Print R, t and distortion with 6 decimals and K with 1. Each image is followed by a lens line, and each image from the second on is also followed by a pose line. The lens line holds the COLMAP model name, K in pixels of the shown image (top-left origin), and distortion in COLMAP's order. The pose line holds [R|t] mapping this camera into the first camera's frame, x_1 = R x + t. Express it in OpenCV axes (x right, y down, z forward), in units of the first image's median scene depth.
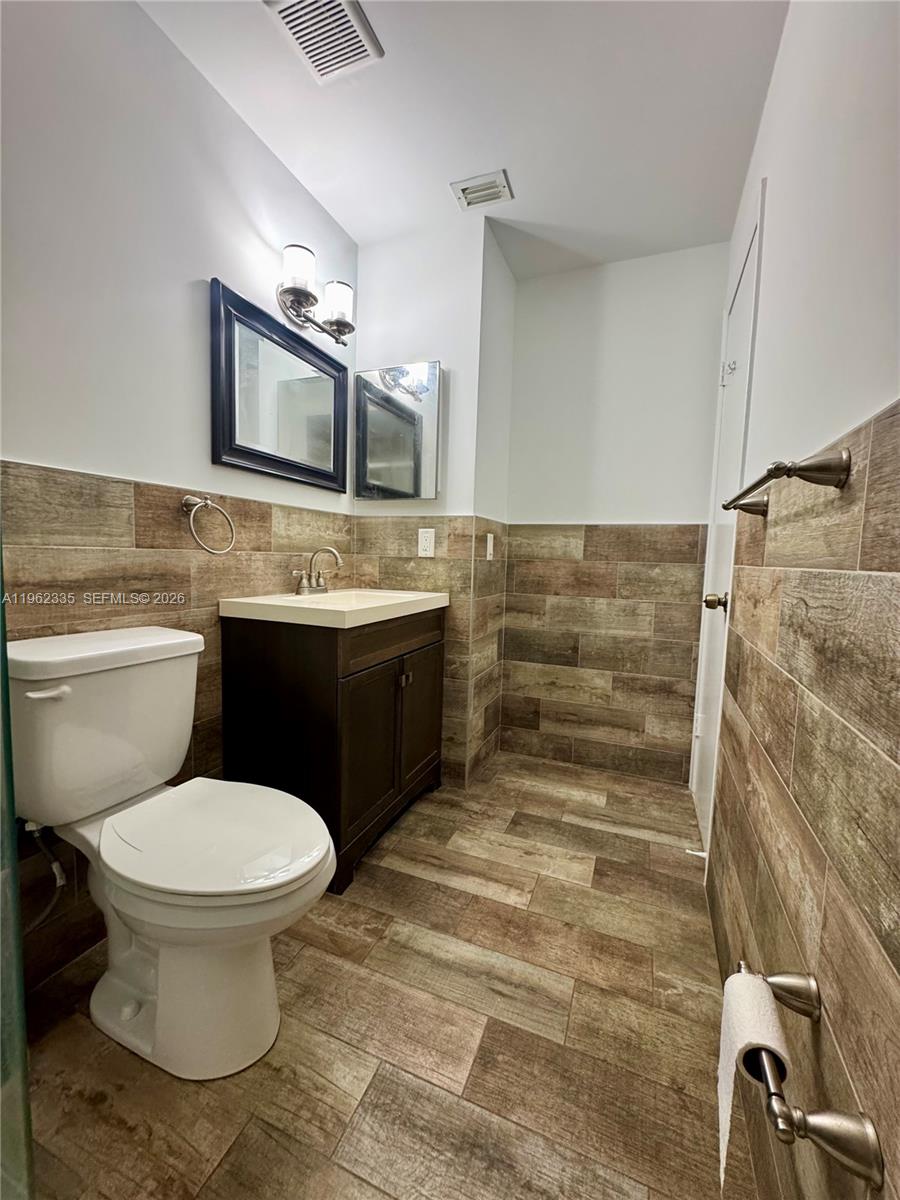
lens RADIAL K [[479.0, 0, 450.0], [0, 479.0, 600.0], [0, 0, 1]] dist [-0.003344, 0.000447]
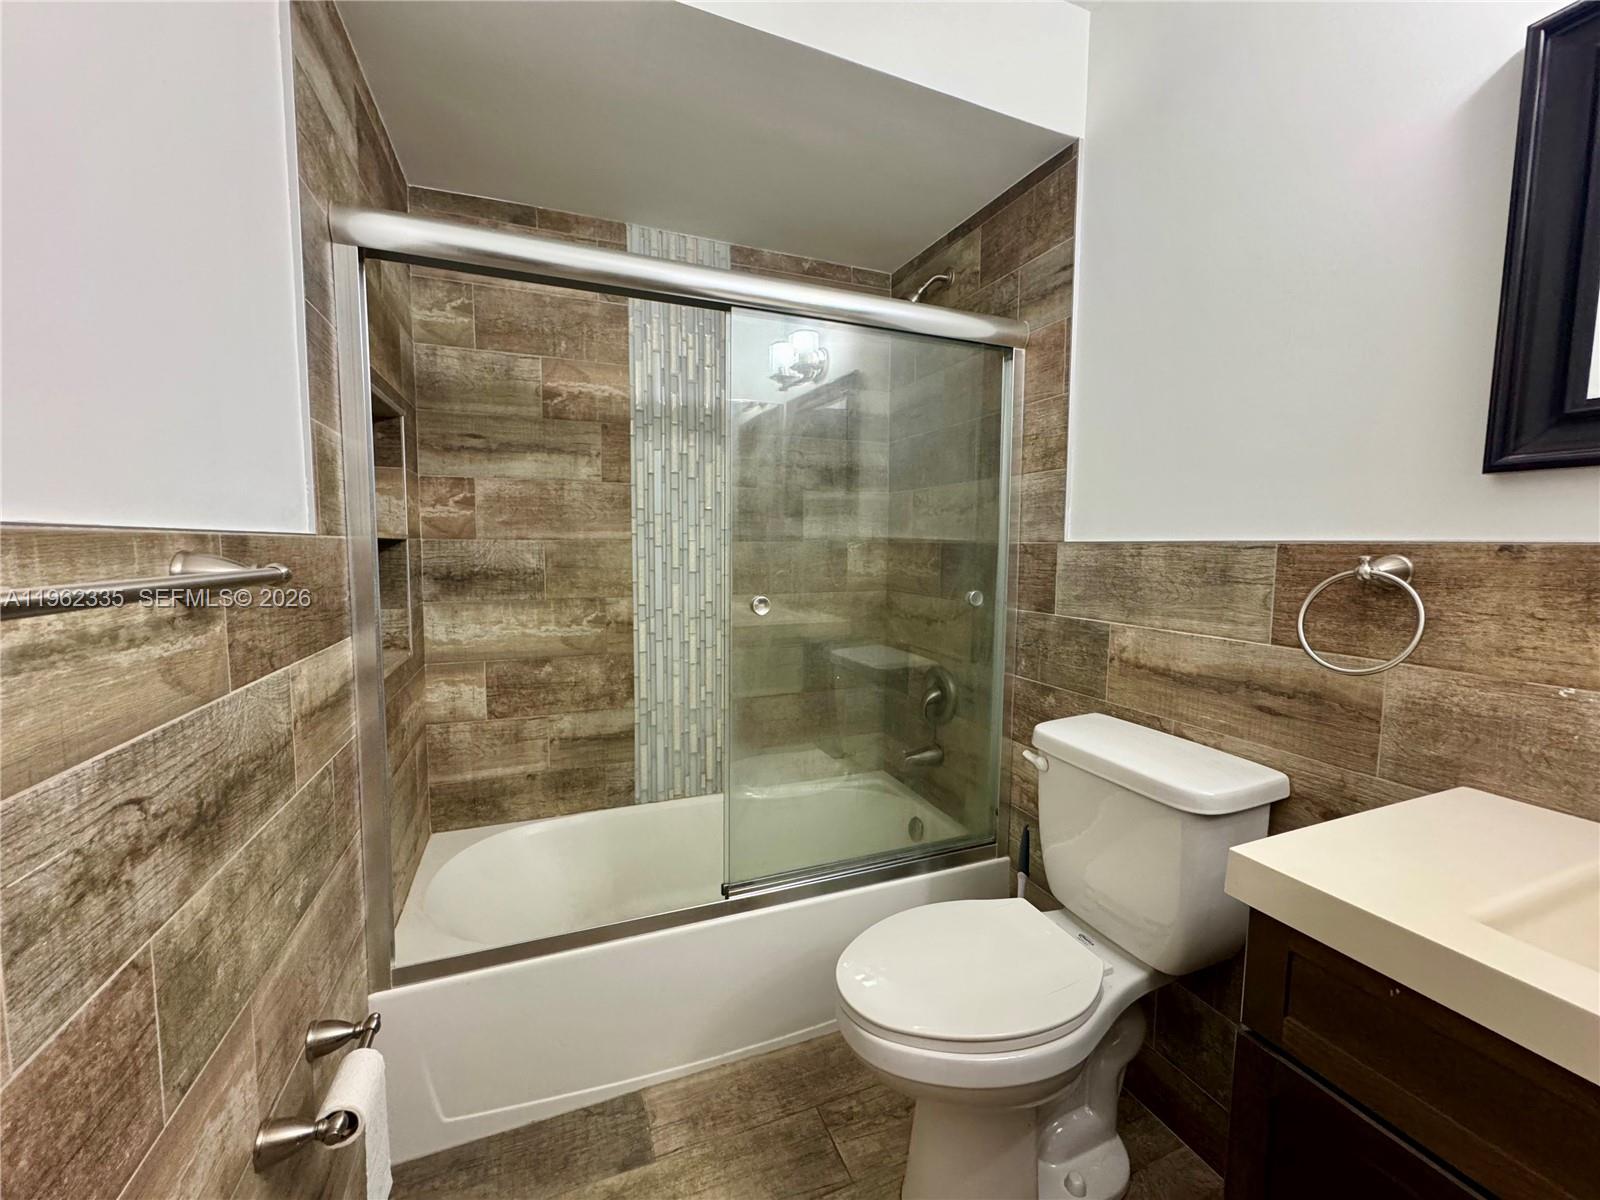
lens RADIAL K [[638.7, 0, 799.5], [0, 638.7, 597.7], [0, 0, 1]] dist [-0.003344, 0.000447]
pose [[-0.716633, 0.025173, -0.696996, 0.418327], [-0.091790, 0.987252, 0.130031, -0.232098], [0.691384, 0.157162, -0.705187, 1.194205]]
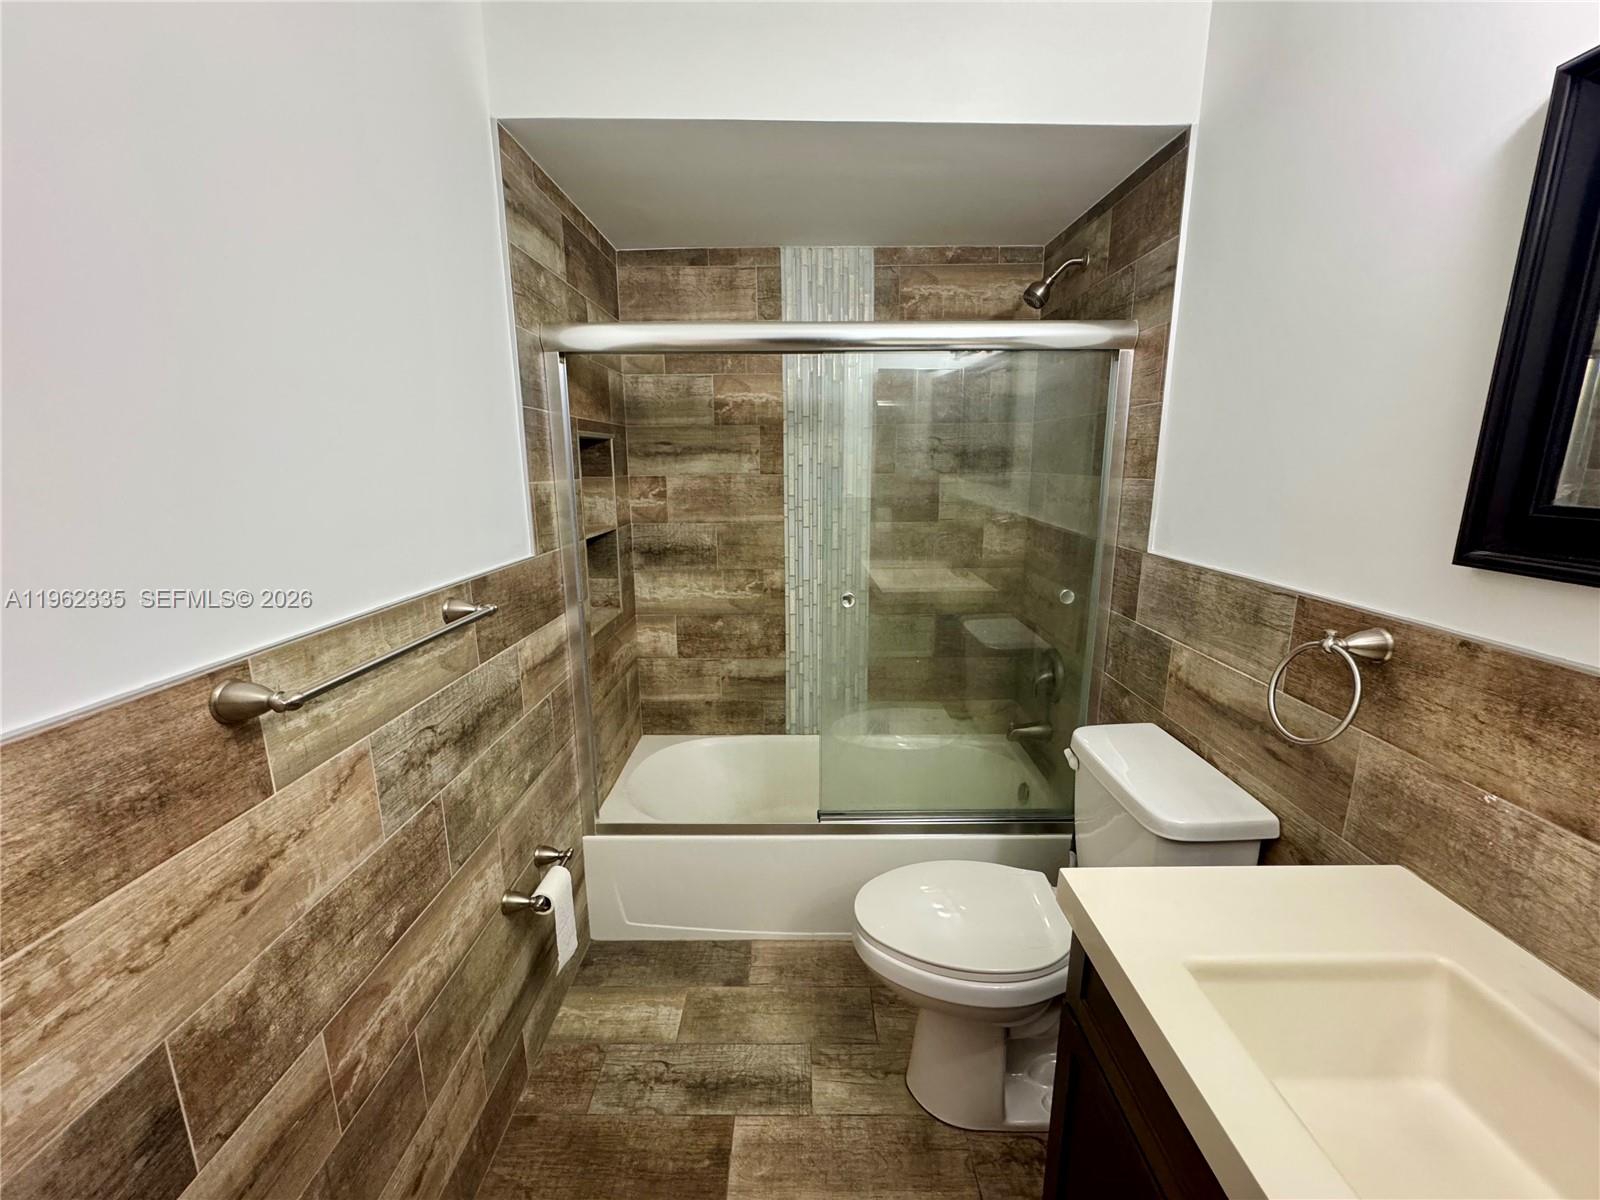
lens RADIAL K [[638.7, 0, 799.5], [0, 638.7, 597.7], [0, 0, 1]] dist [-0.003344, 0.000447]
pose [[-0.926368, 0.055500, -0.372509, 0.285282], [-0.055703, 0.958014, 0.281259, -0.455689], [0.372478, 0.281299, -0.884381, 1.537177]]
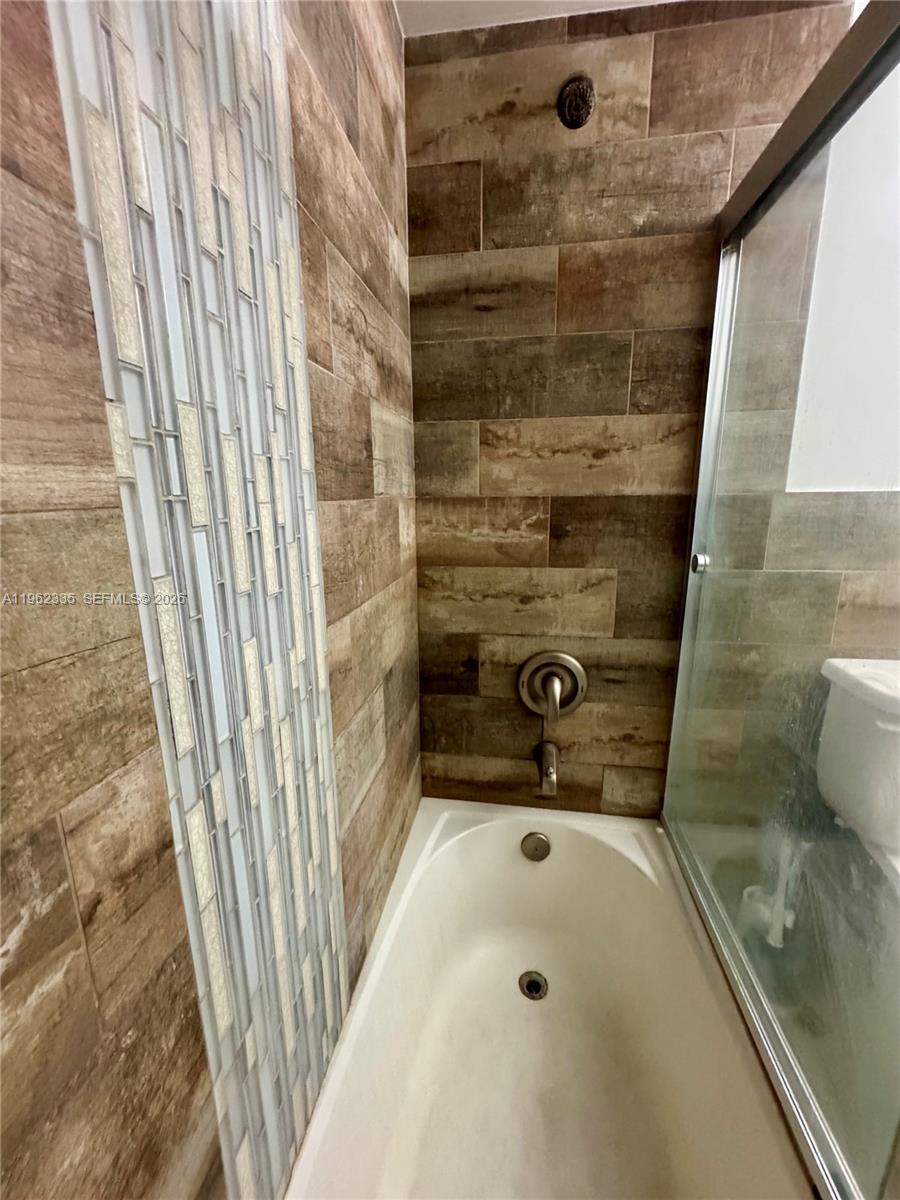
lens RADIAL K [[479.0, 0, 450.0], [0, 479.0, 600.0], [0, 0, 1]] dist [-0.003344, 0.000447]
pose [[0.237127, 0.180483, -0.954566, -0.097824], [-0.071324, 0.983174, 0.168173, -0.134614], [0.968857, 0.028205, 0.246010, -0.146261]]
